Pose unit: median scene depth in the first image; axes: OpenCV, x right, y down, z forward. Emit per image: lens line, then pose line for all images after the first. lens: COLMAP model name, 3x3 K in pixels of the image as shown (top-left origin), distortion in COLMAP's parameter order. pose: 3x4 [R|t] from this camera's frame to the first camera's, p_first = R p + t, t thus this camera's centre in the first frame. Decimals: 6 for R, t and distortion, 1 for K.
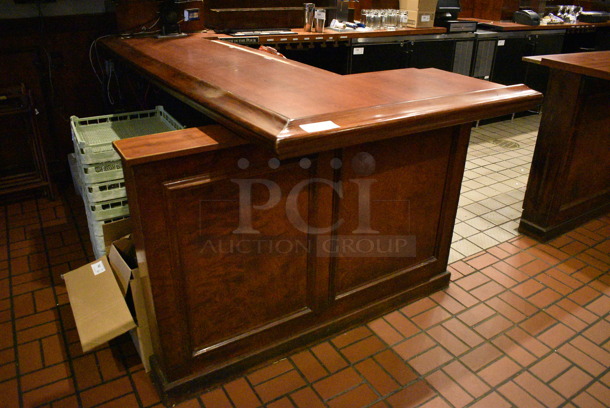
lens RADIAL K [[476.3, 0, 305.0], [0, 476.3, 204.0], [0, 0, 1]] dist [-0.098727, 0.018345]
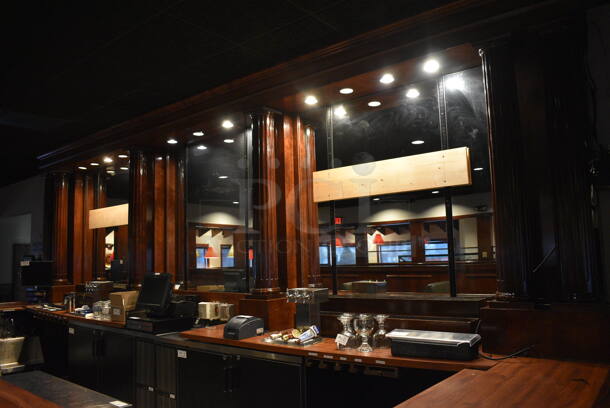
lens RADIAL K [[476.3, 0, 305.0], [0, 476.3, 204.0], [0, 0, 1]] dist [-0.098727, 0.018345]
pose [[0.335878, -0.126538, -0.933367, 1.947562], [-0.389577, 0.883540, -0.259975, -0.704330], [0.857564, 0.450938, 0.247465, 1.391040]]
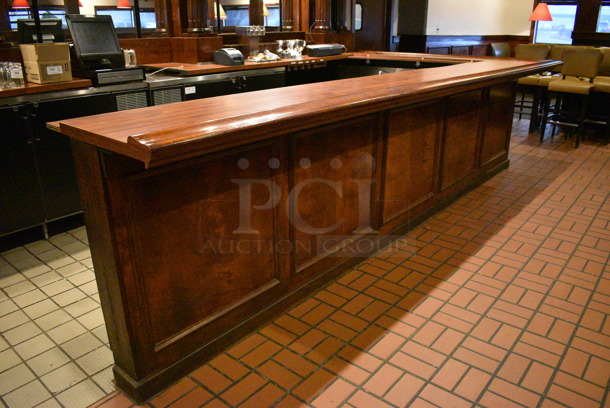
lens RADIAL K [[476.3, 0, 305.0], [0, 476.3, 204.0], [0, 0, 1]] dist [-0.098727, 0.018345]
pose [[0.948763, -0.124894, 0.290259, 0.558044], [0.151262, 0.986000, -0.070168, -0.103592], [-0.277431, 0.110478, 0.954372, 0.292721]]
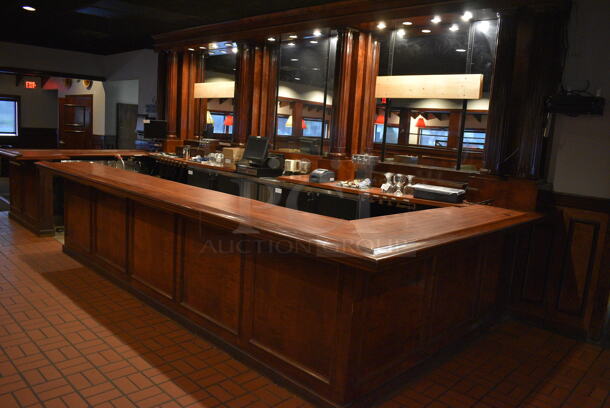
lens RADIAL K [[476.3, 0, 305.0], [0, 476.3, 204.0], [0, 0, 1]] dist [-0.098727, 0.018345]
pose [[0.255326, 0.153940, -0.954521, 2.502027], [-0.482891, 0.875598, 0.012043, -0.581287], [0.837631, 0.457855, 0.297899, 1.143439]]
